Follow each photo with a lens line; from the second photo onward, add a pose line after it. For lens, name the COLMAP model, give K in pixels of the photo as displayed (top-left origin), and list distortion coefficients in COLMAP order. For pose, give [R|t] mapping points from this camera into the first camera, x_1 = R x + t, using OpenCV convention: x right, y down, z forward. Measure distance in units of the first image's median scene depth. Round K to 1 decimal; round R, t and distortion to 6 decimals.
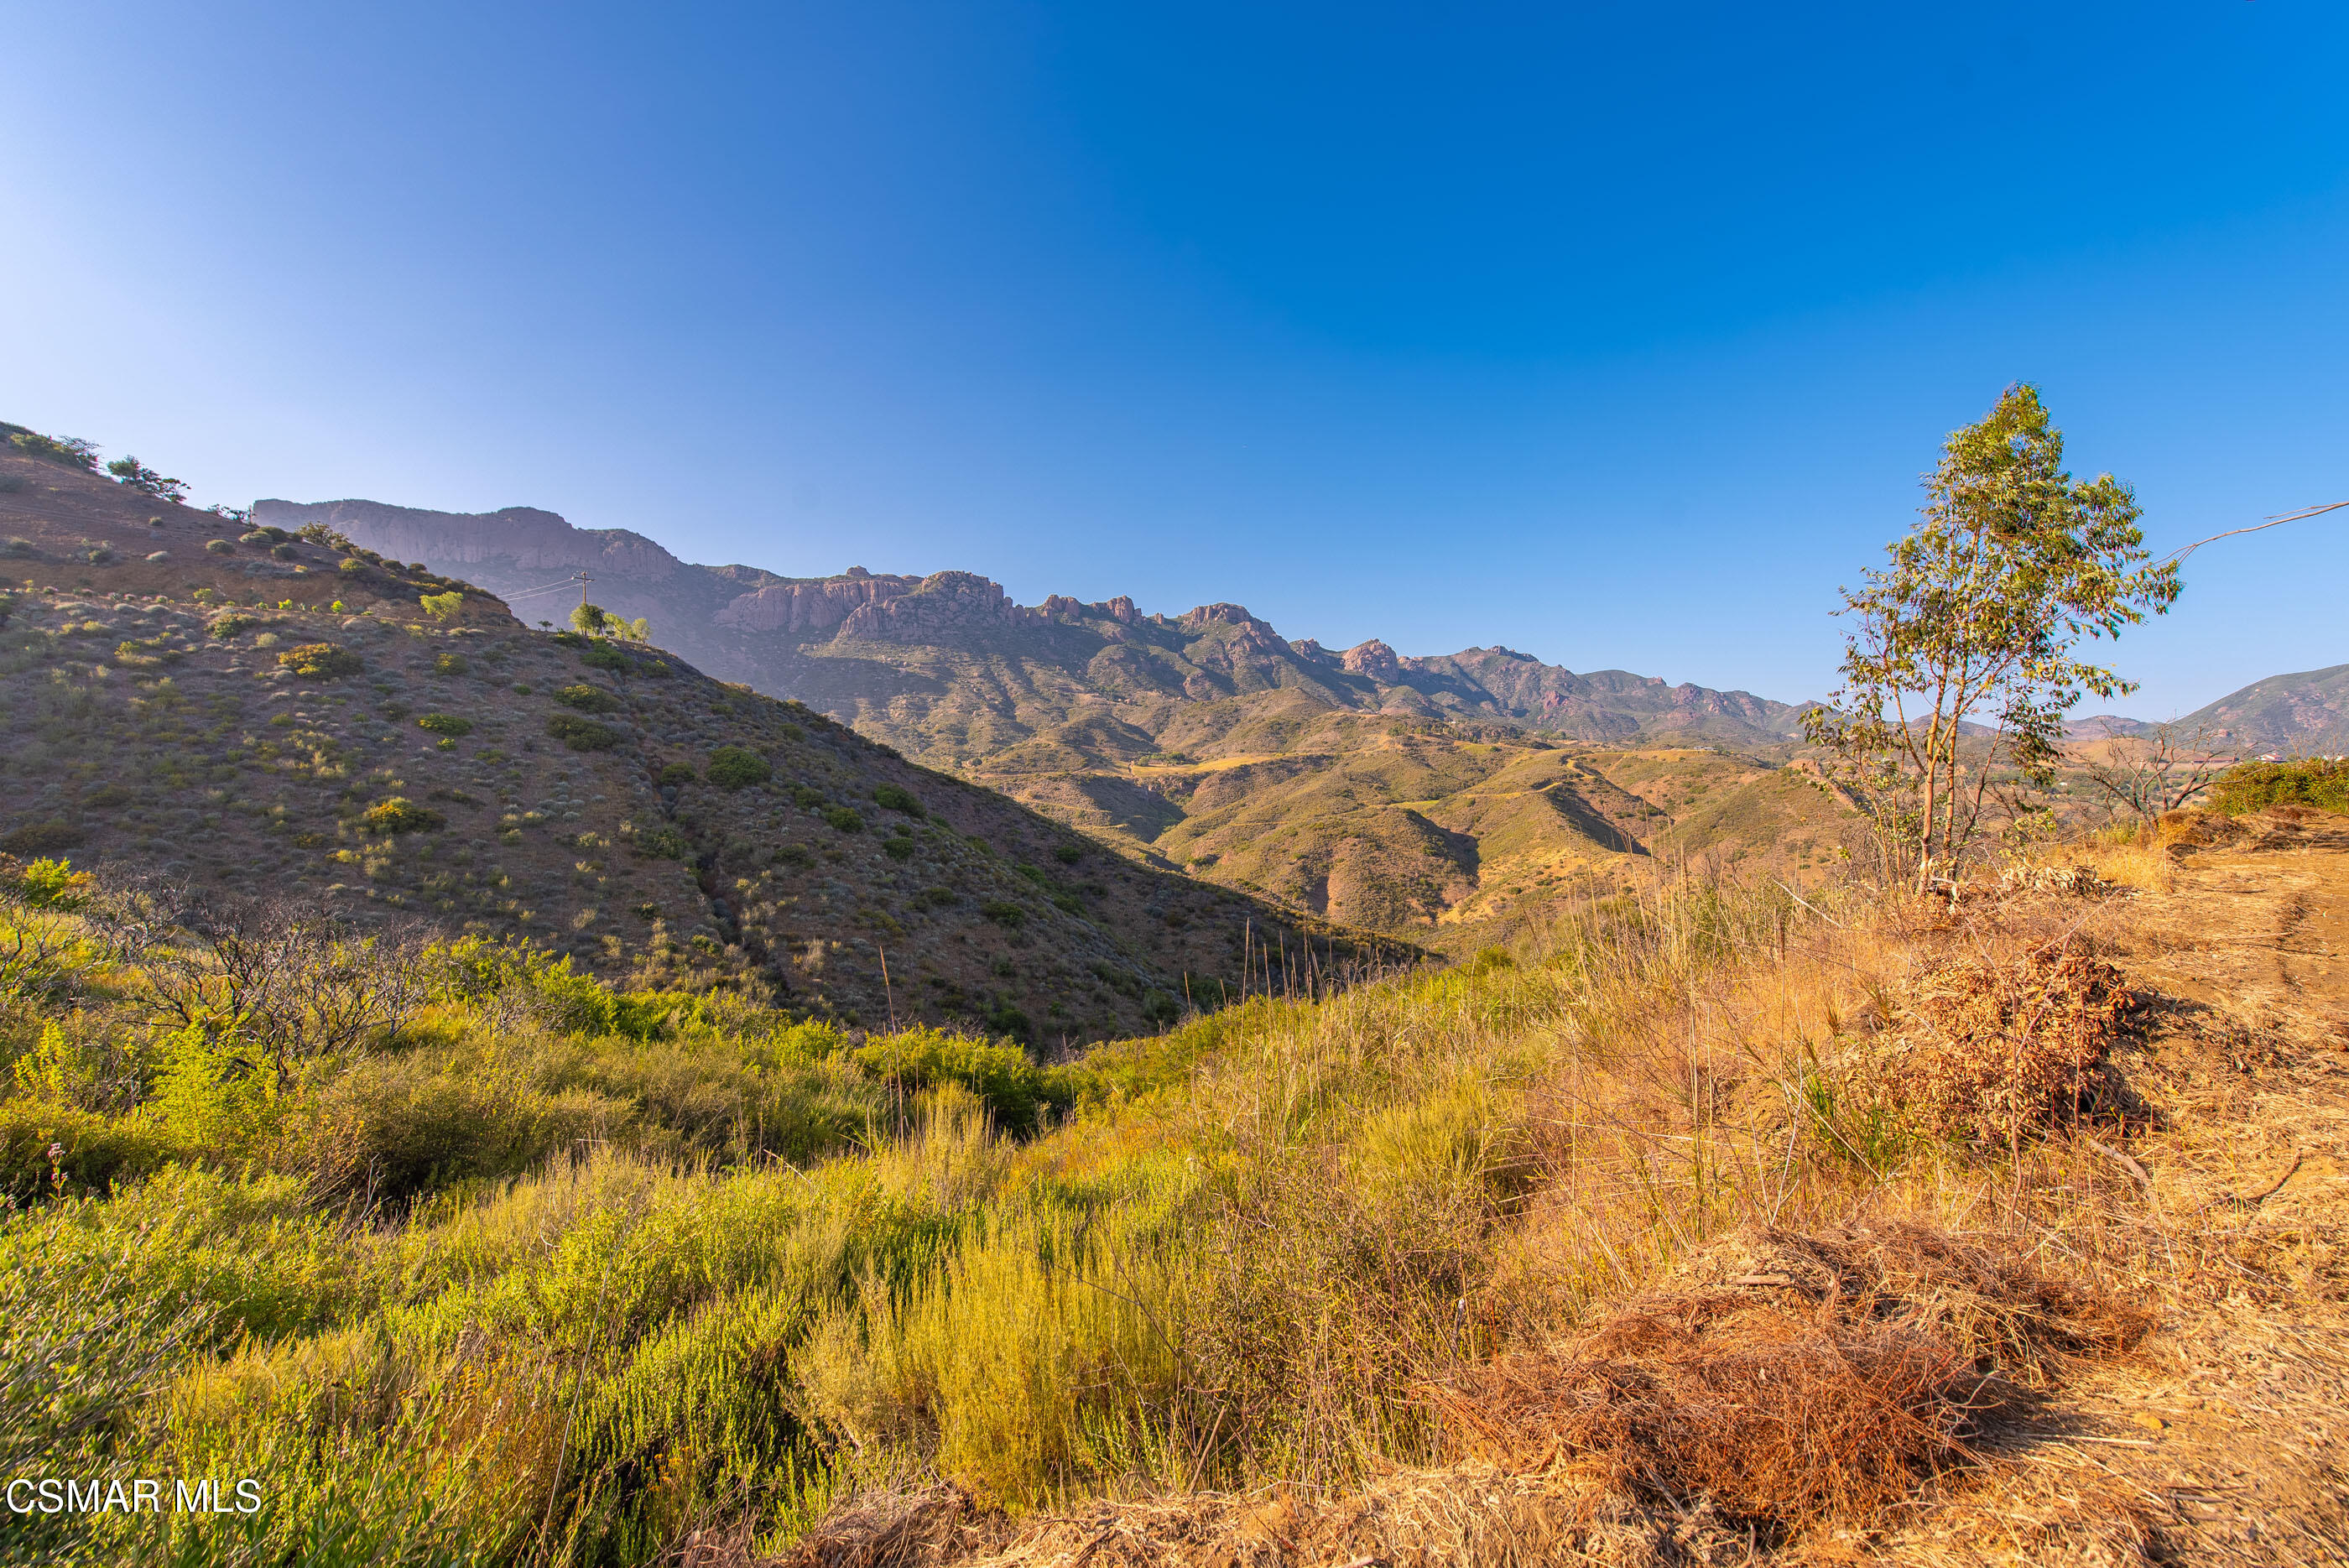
lens RADIAL K [[931.6, 0, 1179.0], [0, 931.6, 784.4], [0, 0, 1]] dist [0.019783, -0.007114]
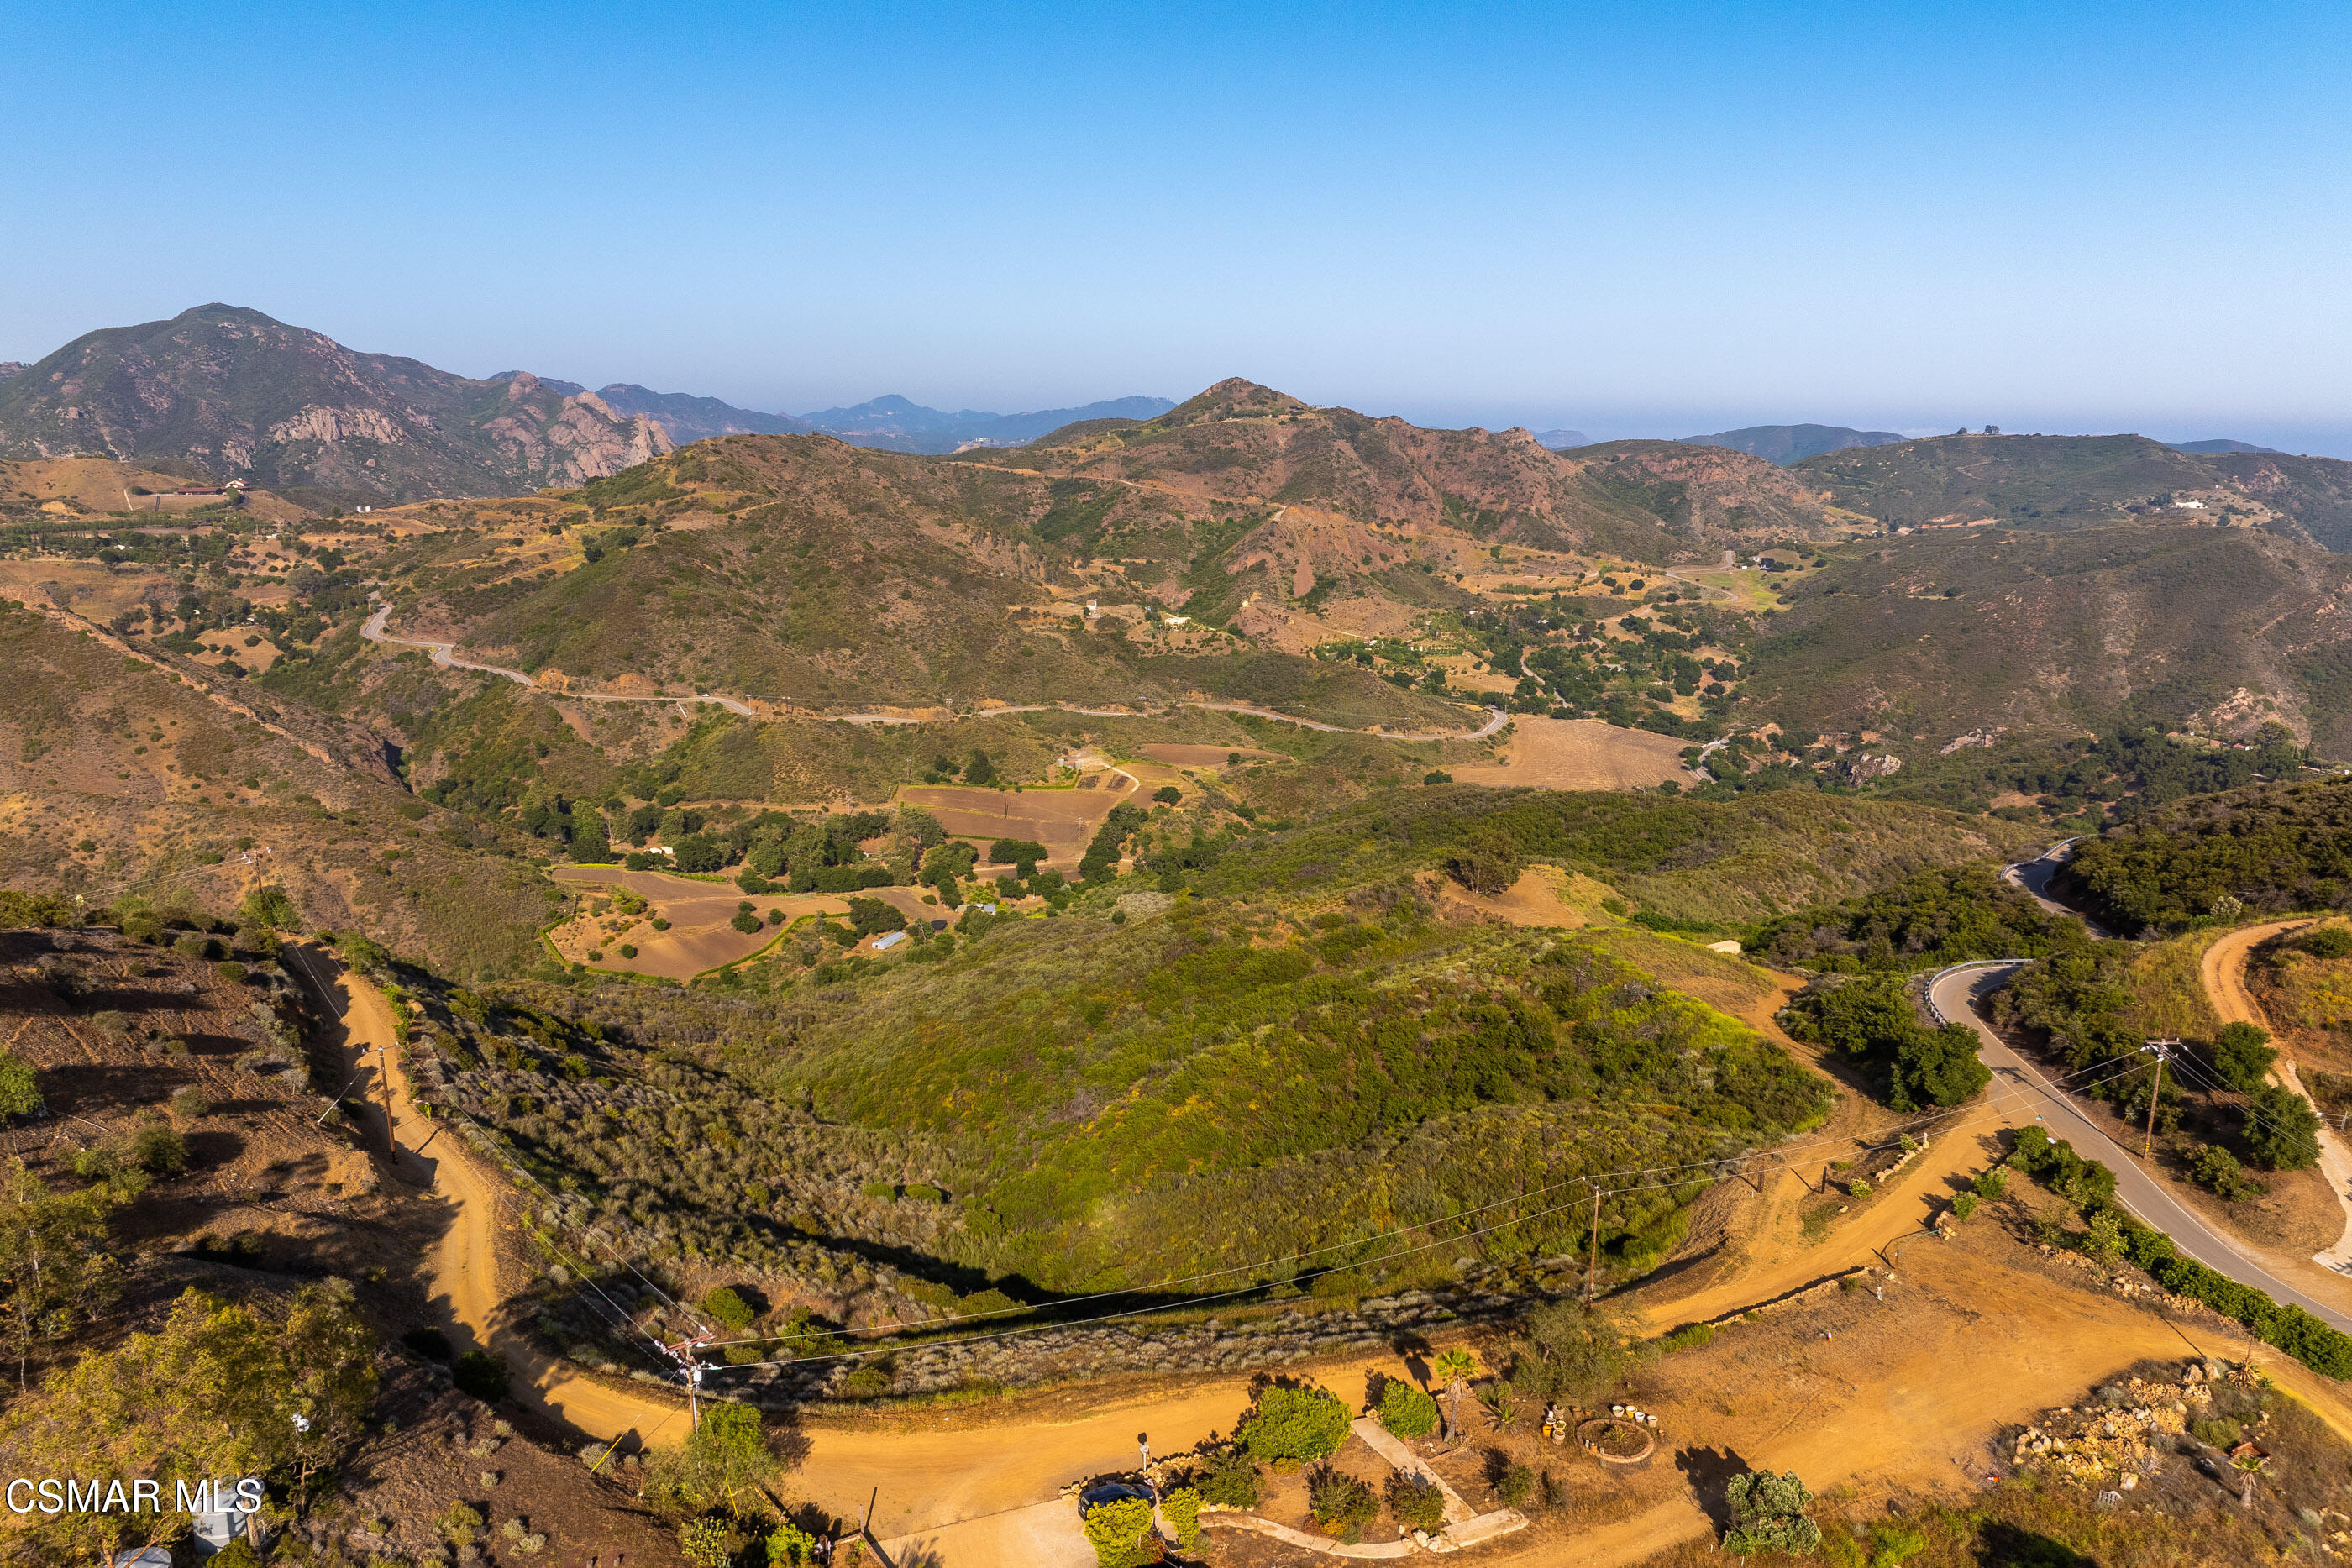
lens RADIAL K [[1662.7, 0, 1188.7], [0, 1662.7, 815.0], [0, 0, 1]] dist [-0.015057, -0.056205]
pose [[0.076316, -0.237651, 0.968348, -0.240056], [0.006953, 0.971283, 0.237824, -0.073303], [-0.997059, -0.011417, 0.075777, 0.030257]]
